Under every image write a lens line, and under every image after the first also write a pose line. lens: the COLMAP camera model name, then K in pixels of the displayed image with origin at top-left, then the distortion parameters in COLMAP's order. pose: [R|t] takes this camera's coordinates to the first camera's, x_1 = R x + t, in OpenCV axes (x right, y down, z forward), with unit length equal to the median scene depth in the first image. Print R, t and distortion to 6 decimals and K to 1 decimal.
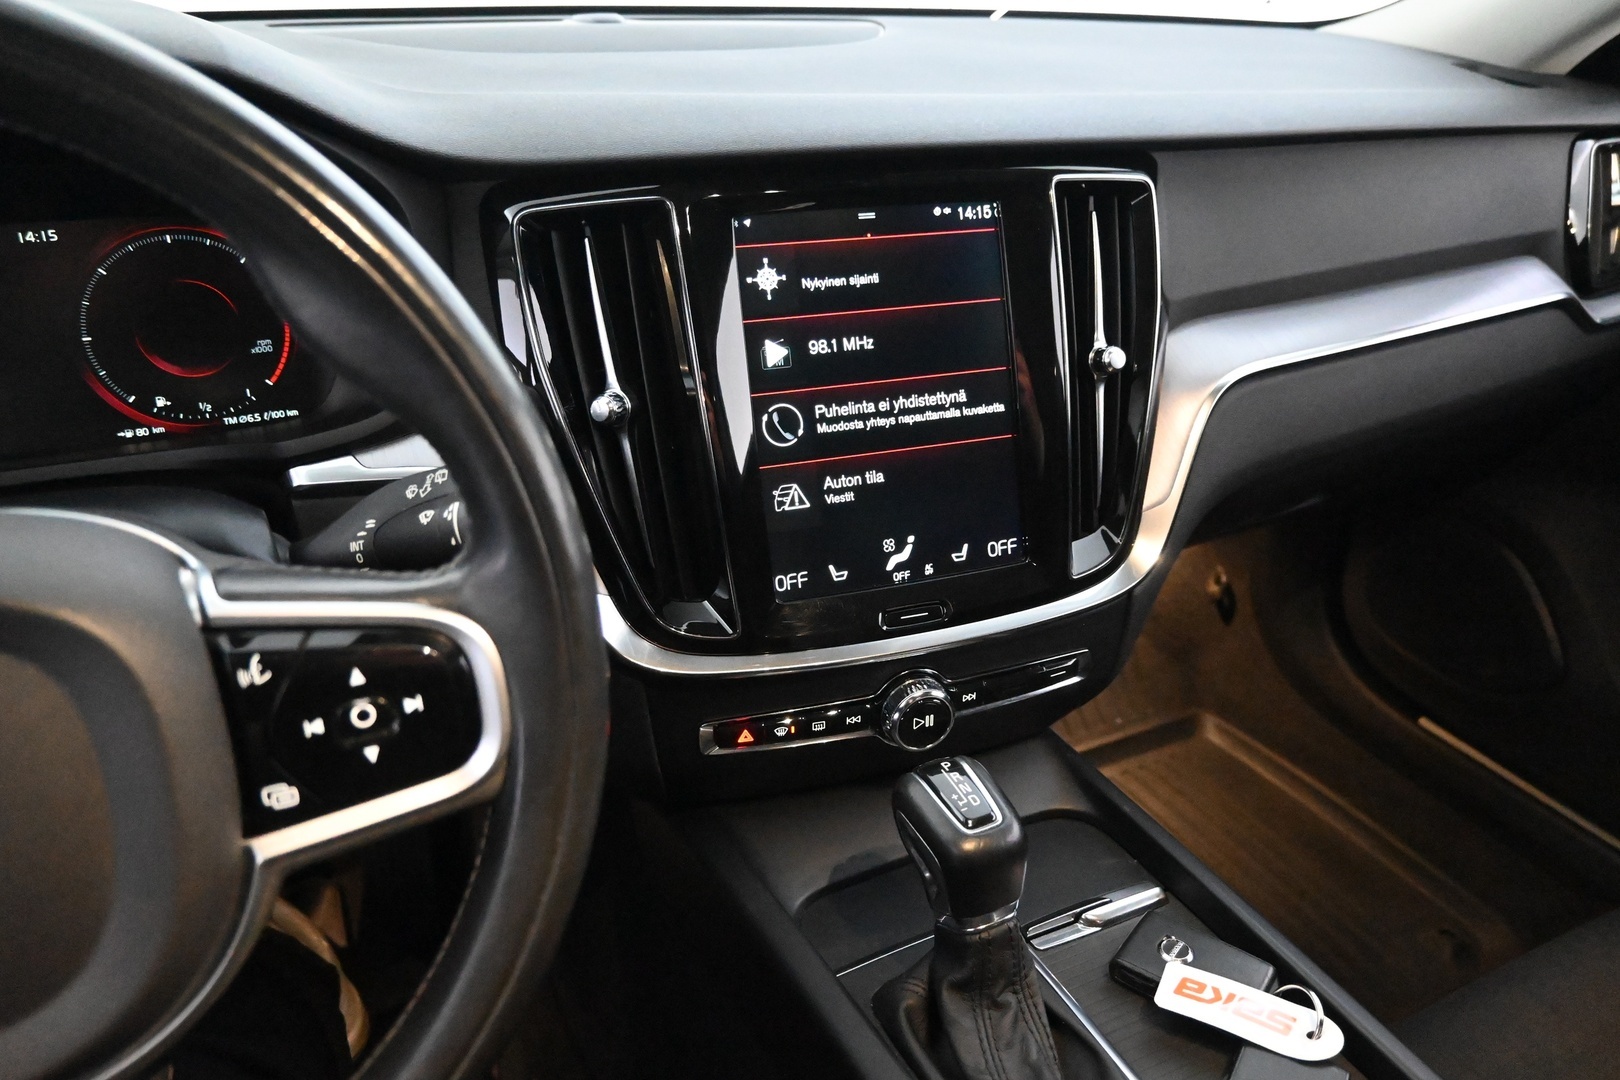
lens RADIAL K [[1181.6, 0, 810.0], [0, 1181.6, 540.0], [0, 0, 1]] dist [-0.000829, 0.001182]
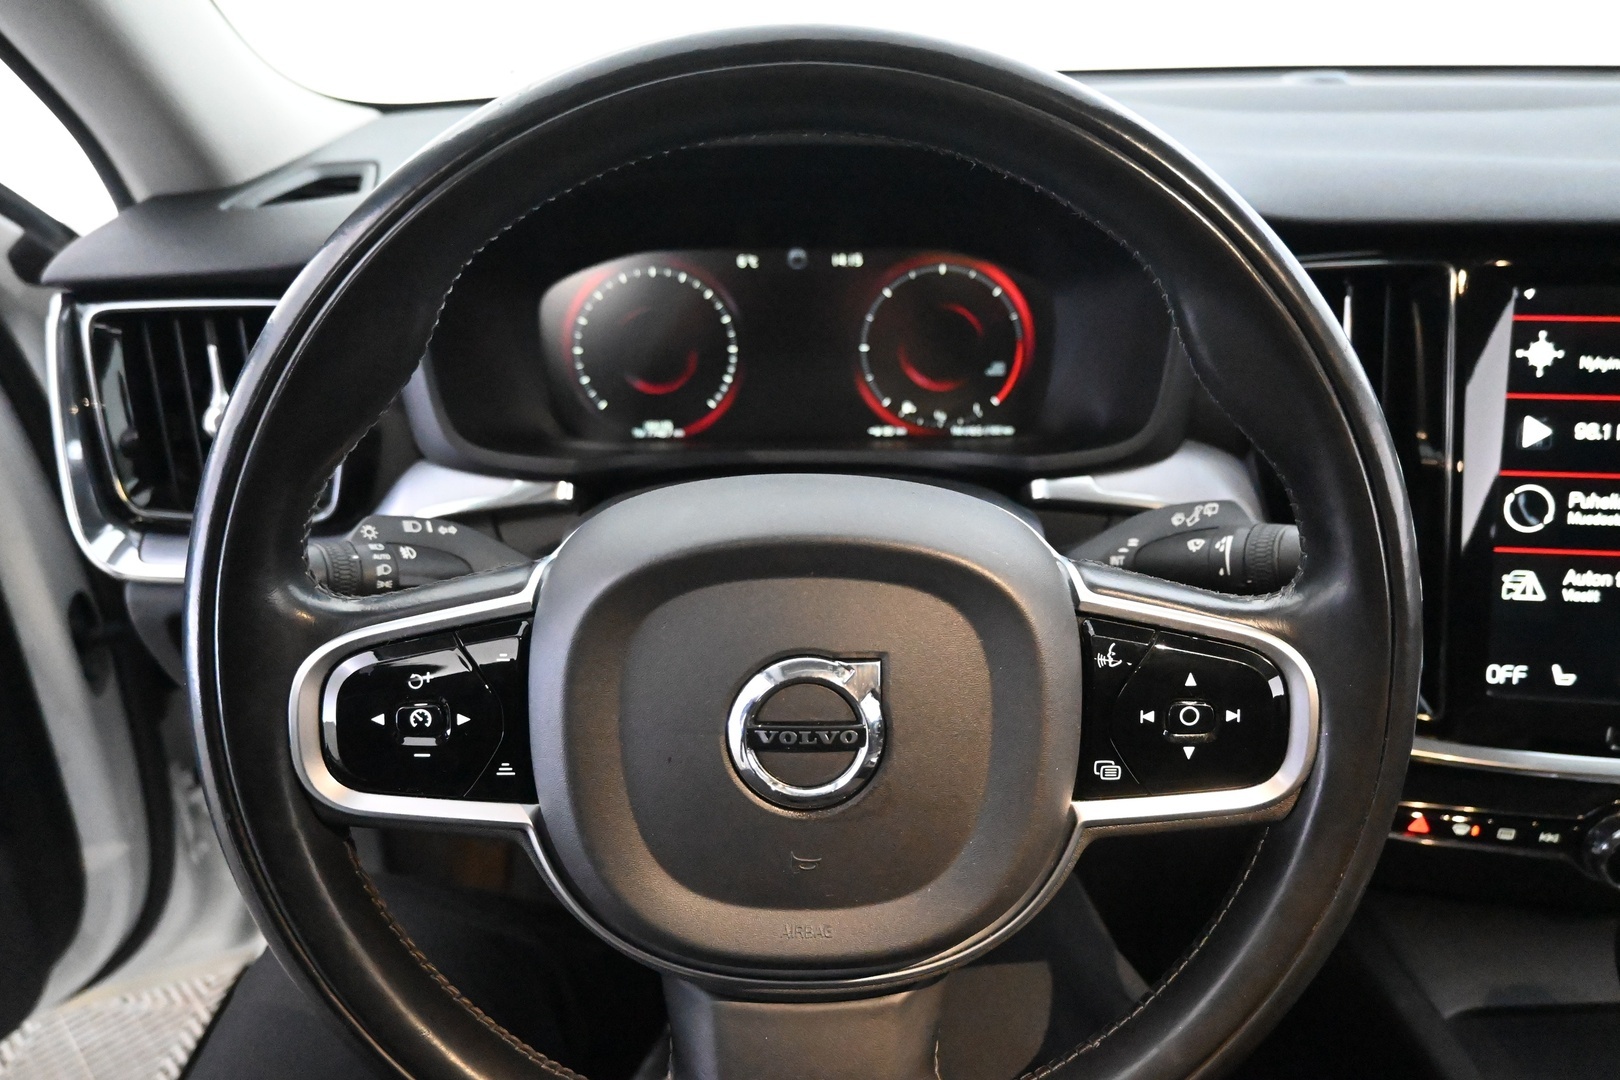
lens RADIAL K [[1181.6, 0, 810.0], [0, 1181.6, 540.0], [0, 0, 1]] dist [-0.000829, 0.001182]
pose [[0.898811, 0.160576, -0.407865, -0.149745], [-0.175522, 0.984475, 0.000790, 0.026769], [0.401659, 0.070879, 0.913042, -0.083835]]
